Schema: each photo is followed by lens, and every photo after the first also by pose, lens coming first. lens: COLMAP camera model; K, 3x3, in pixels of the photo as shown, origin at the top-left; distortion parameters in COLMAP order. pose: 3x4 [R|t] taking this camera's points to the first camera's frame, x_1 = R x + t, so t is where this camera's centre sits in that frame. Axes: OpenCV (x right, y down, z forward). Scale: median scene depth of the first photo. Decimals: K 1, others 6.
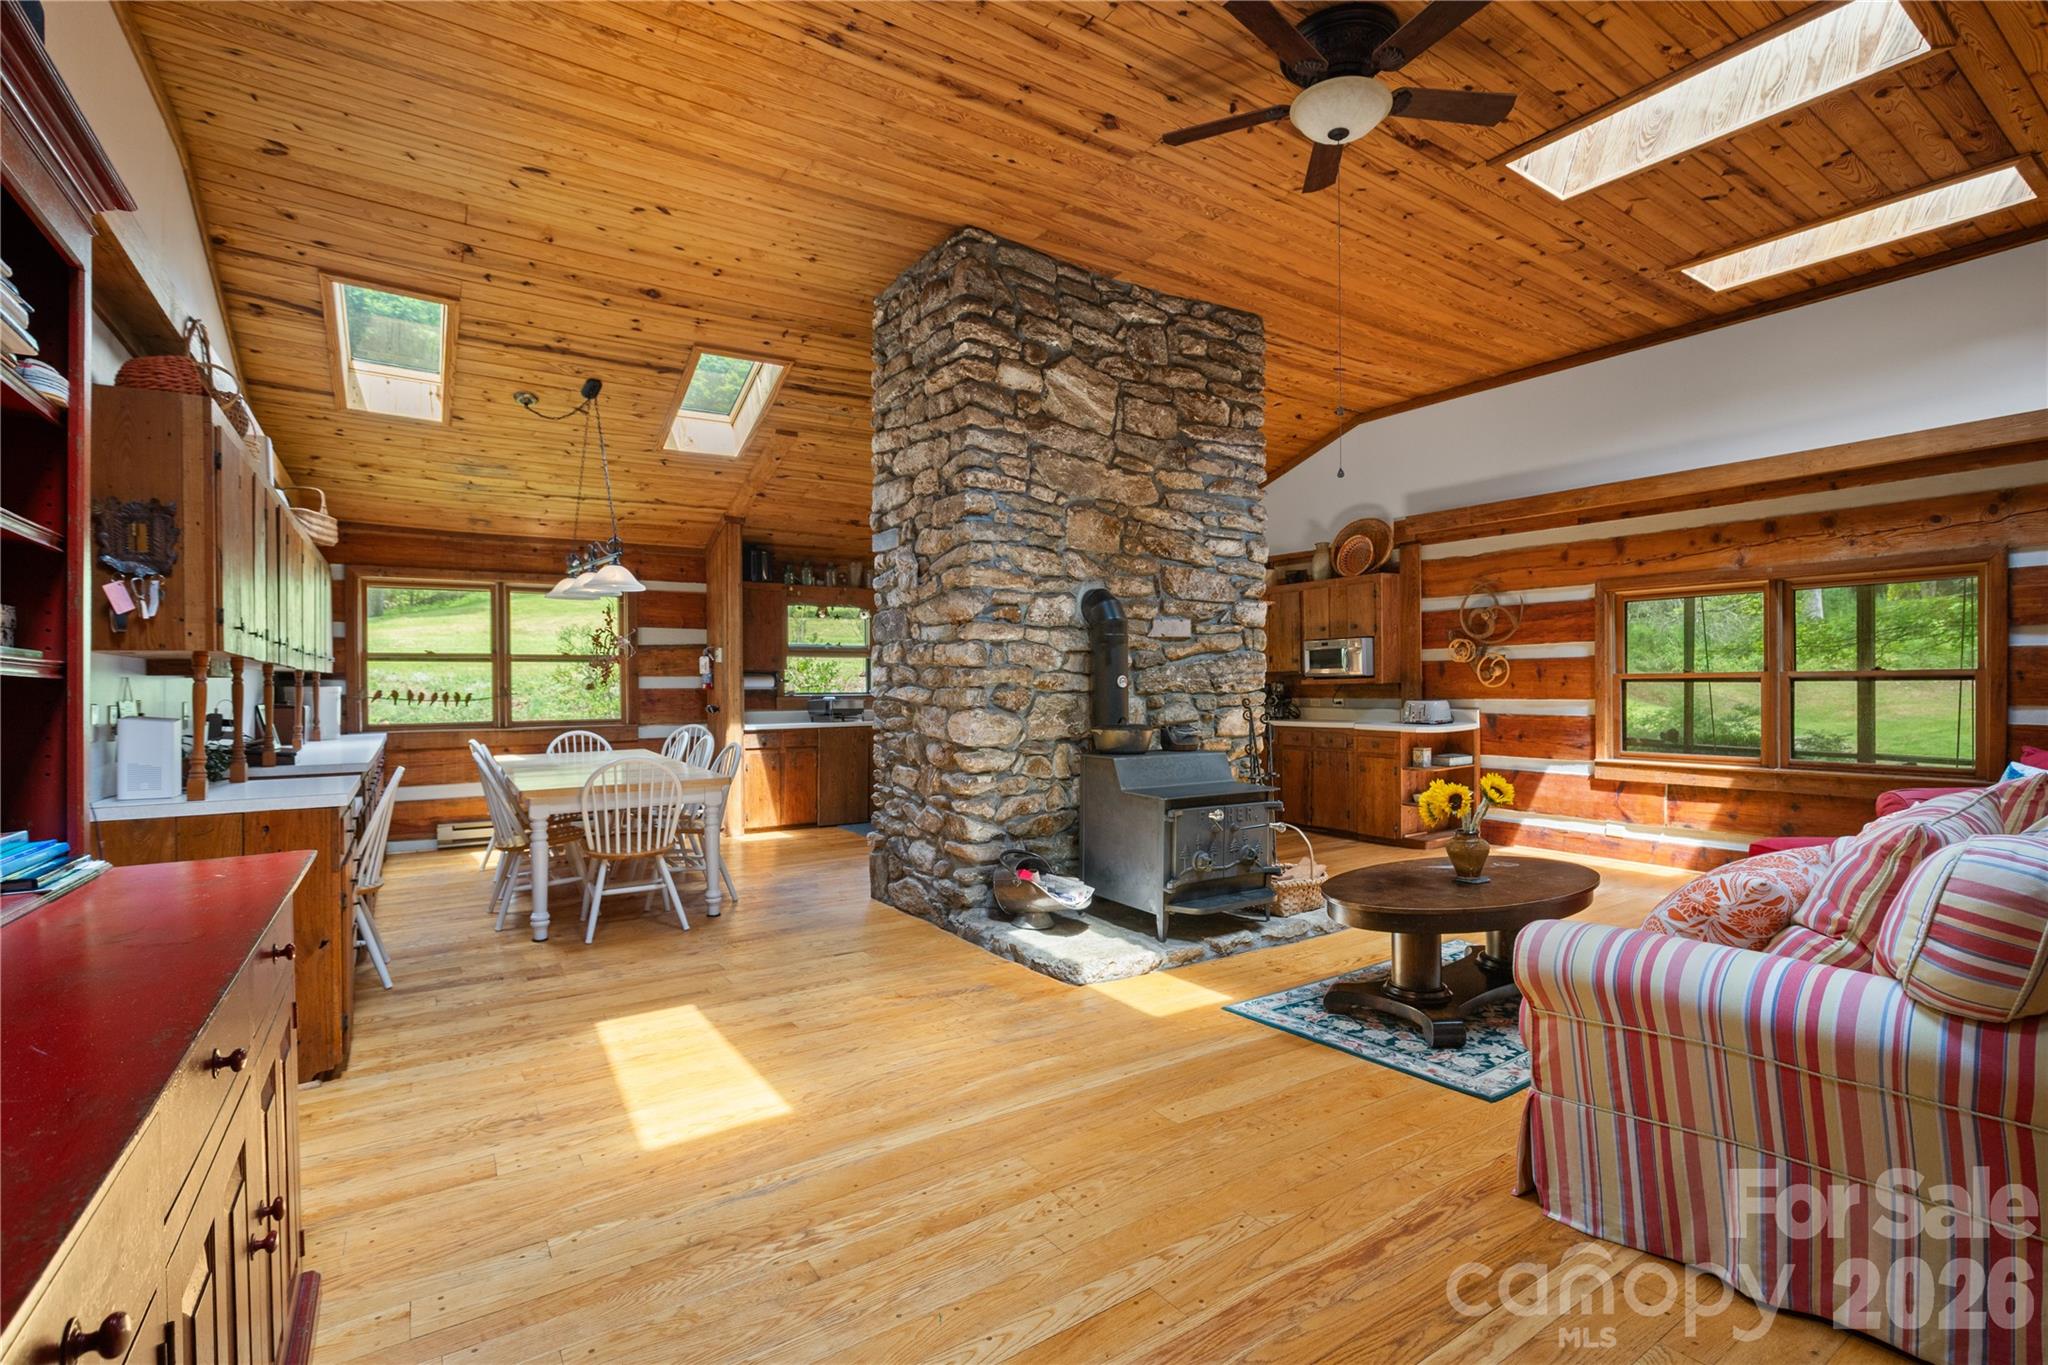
lens RADIAL K [[938.8, 0, 1016.3], [0, 938.8, 691.7], [0, 0, 1]] dist [-0.013702, 0.003990]
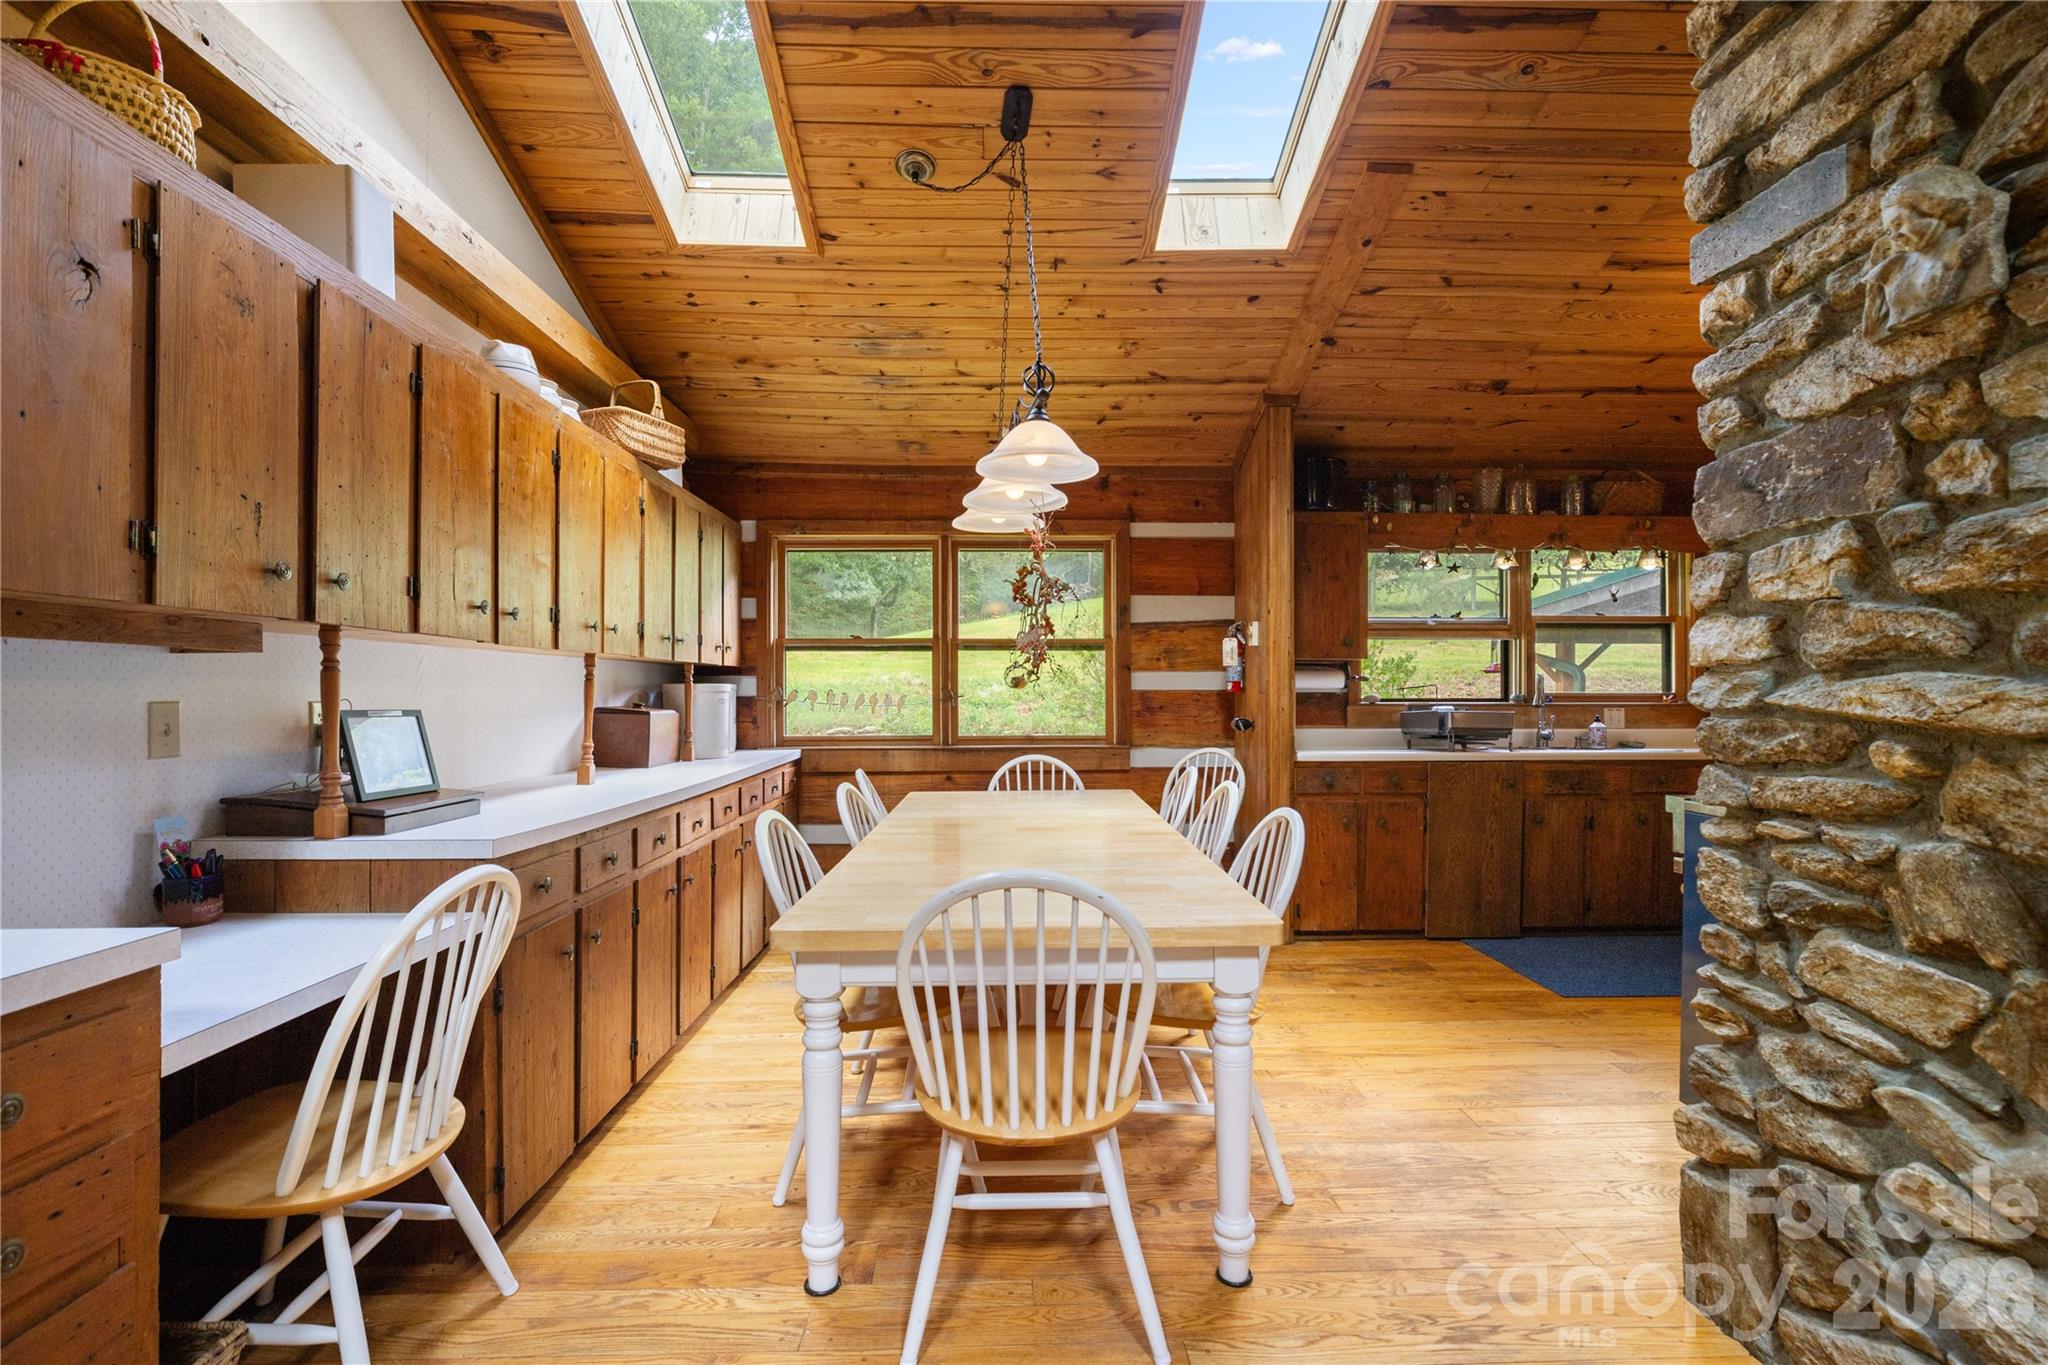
lens RADIAL K [[938.8, 0, 1026.4], [0, 938.8, 694.5], [0, 0, 1]] dist [-0.013702, 0.003990]
pose [[0.854910, 0.003617, -0.518764, -0.179502], [-0.006736, 0.999969, -0.004129, 0.004032], [0.518733, 0.007024, 0.854908, 0.567952]]
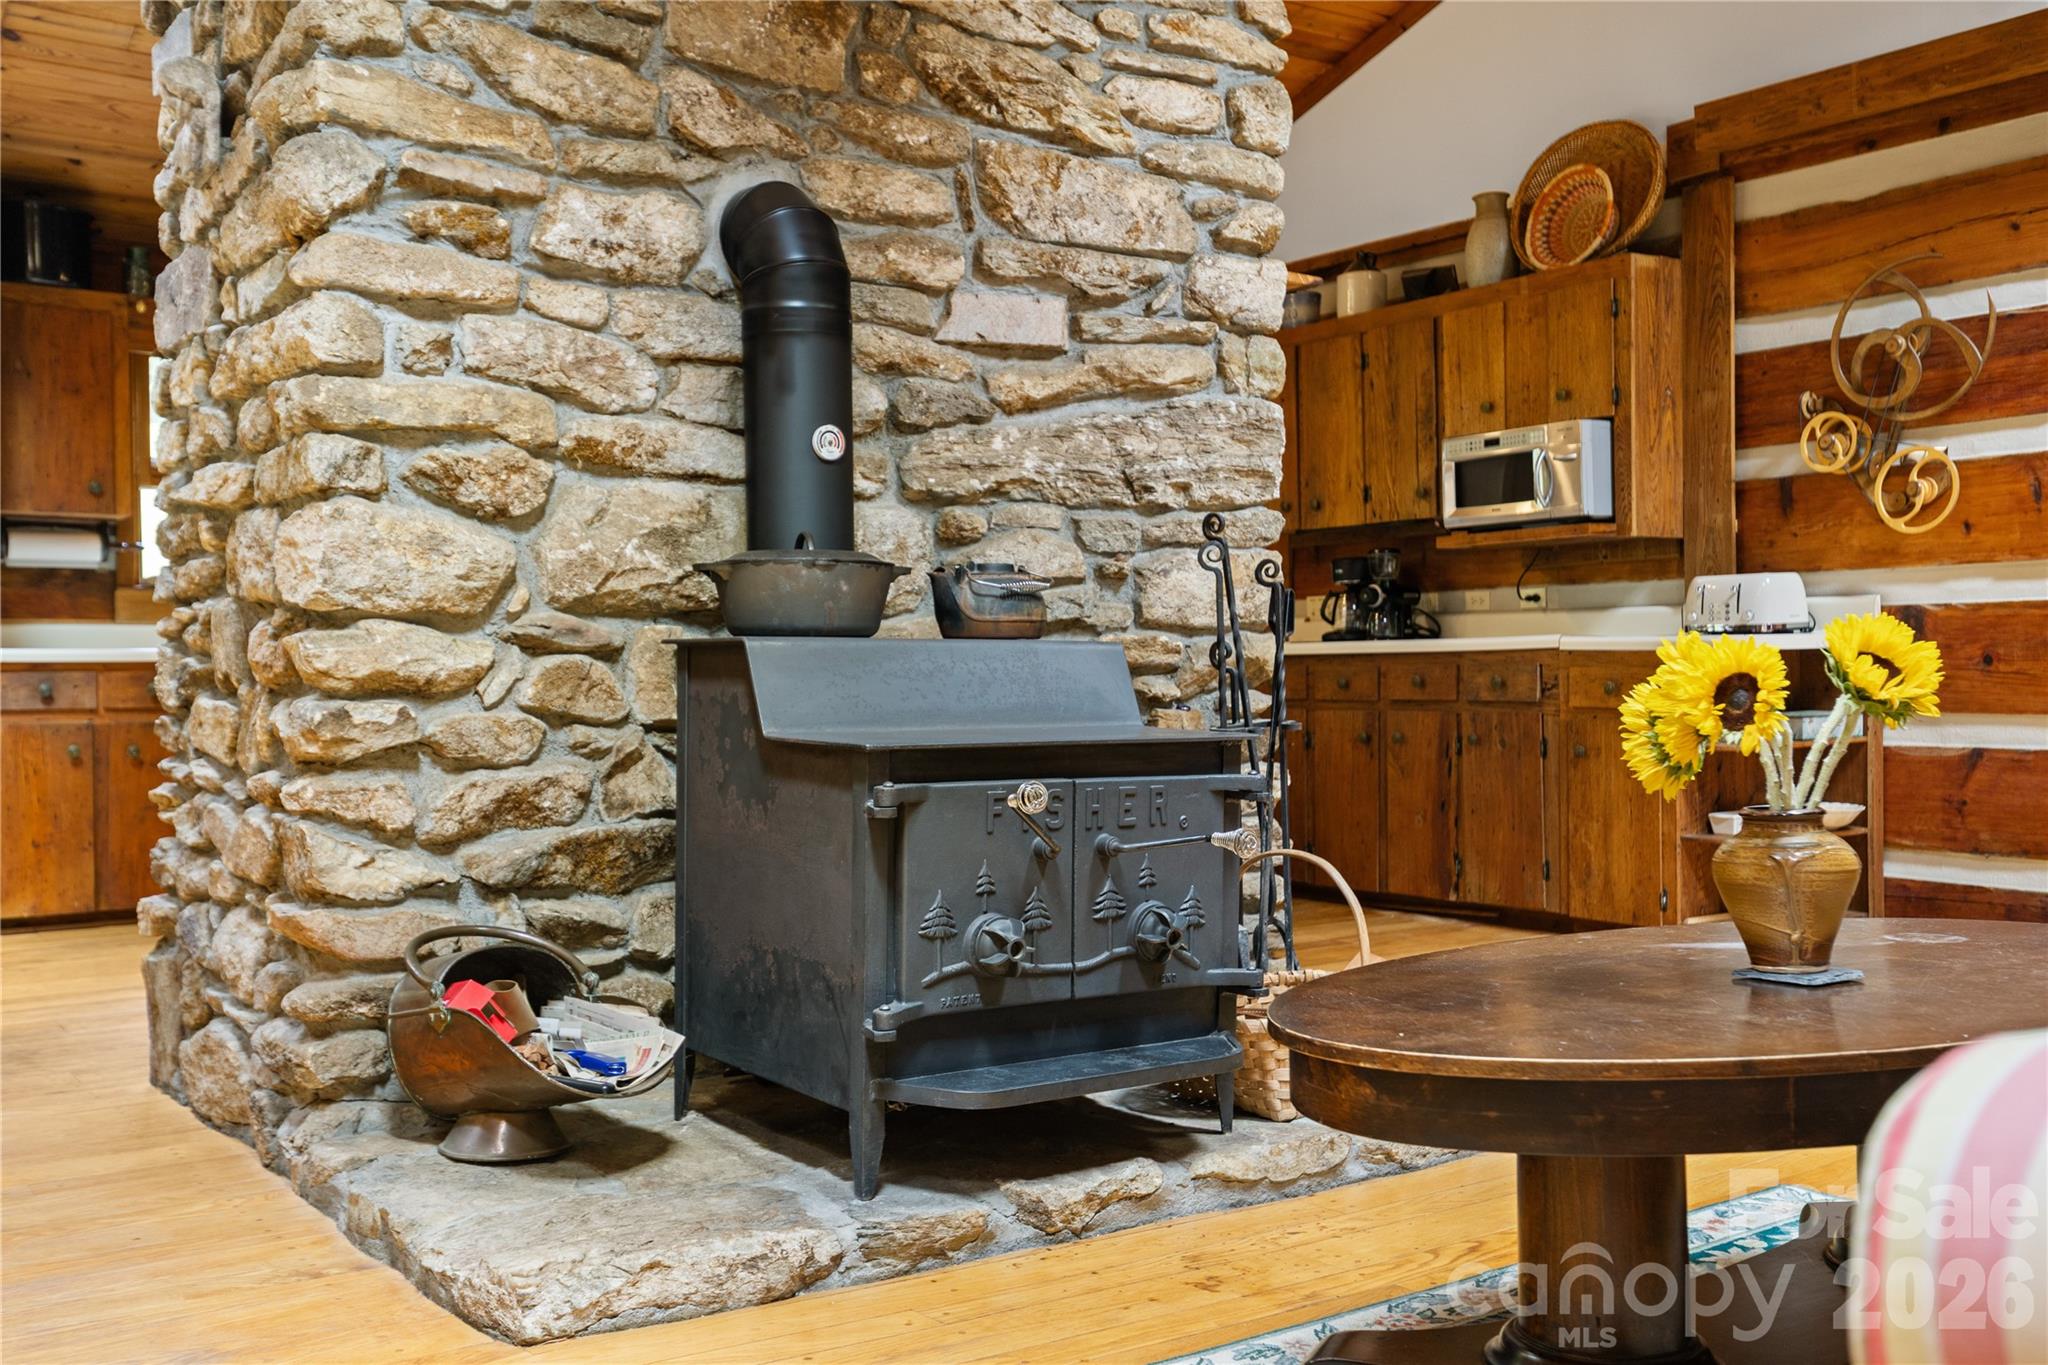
lens RADIAL K [[1954.1, 0, 1027.3], [0, 1954.1, 679.1], [0, 0, 1]] dist [0.045282, 0.000000]
pose [[0.999394, -0.001192, 0.034775, 0.141447], [0.001353, 0.999988, -0.004608, 0.070493], [-0.034769, 0.004653, 0.999385, 0.247253]]
